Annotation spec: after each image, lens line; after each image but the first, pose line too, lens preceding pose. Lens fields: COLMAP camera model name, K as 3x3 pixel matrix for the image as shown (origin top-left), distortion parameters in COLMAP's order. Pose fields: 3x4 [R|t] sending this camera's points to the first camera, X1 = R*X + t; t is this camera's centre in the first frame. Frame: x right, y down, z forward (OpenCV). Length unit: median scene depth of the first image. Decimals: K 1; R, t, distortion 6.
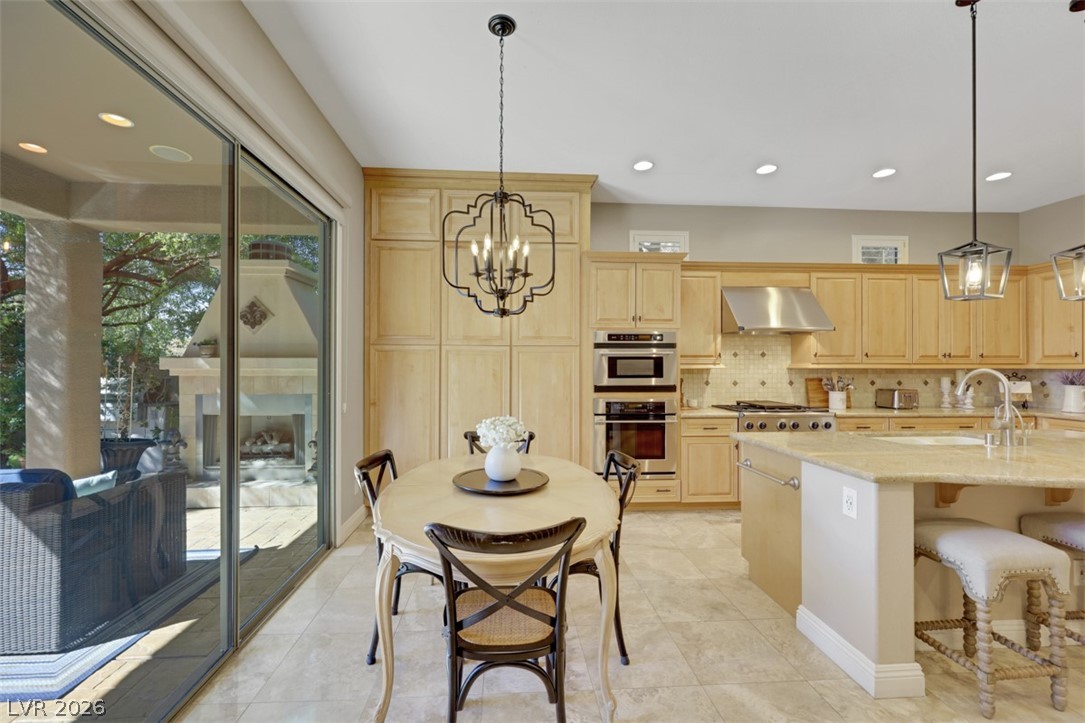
lens RADIAL K [[440.8, 0, 543.1], [0, 440.8, 365.6], [0, 0, 1]] dist [-0.000491, 0.000031]
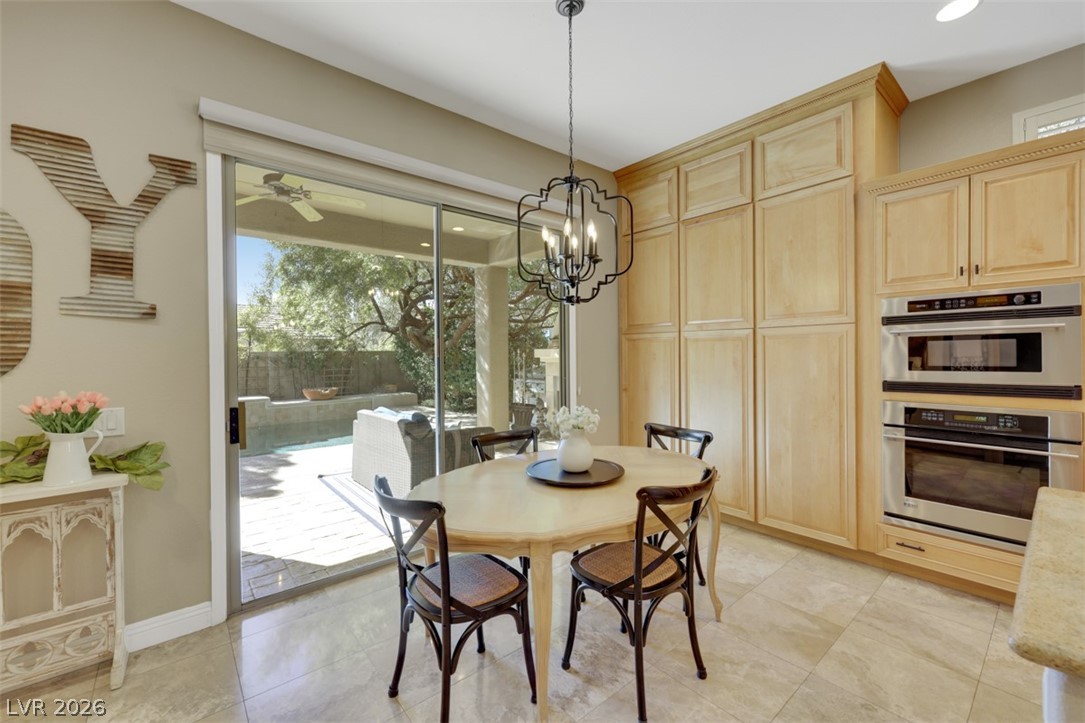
lens RADIAL K [[444.5, 0, 548.9], [0, 444.5, 358.1], [0, 0, 1]] dist [0.001171, 0.000102]
pose [[0.604541, -0.000803, -0.796574, 0.348254], [0.011016, 0.999912, 0.007352, 0.000254], [0.796498, -0.013220, 0.604497, 0.190474]]
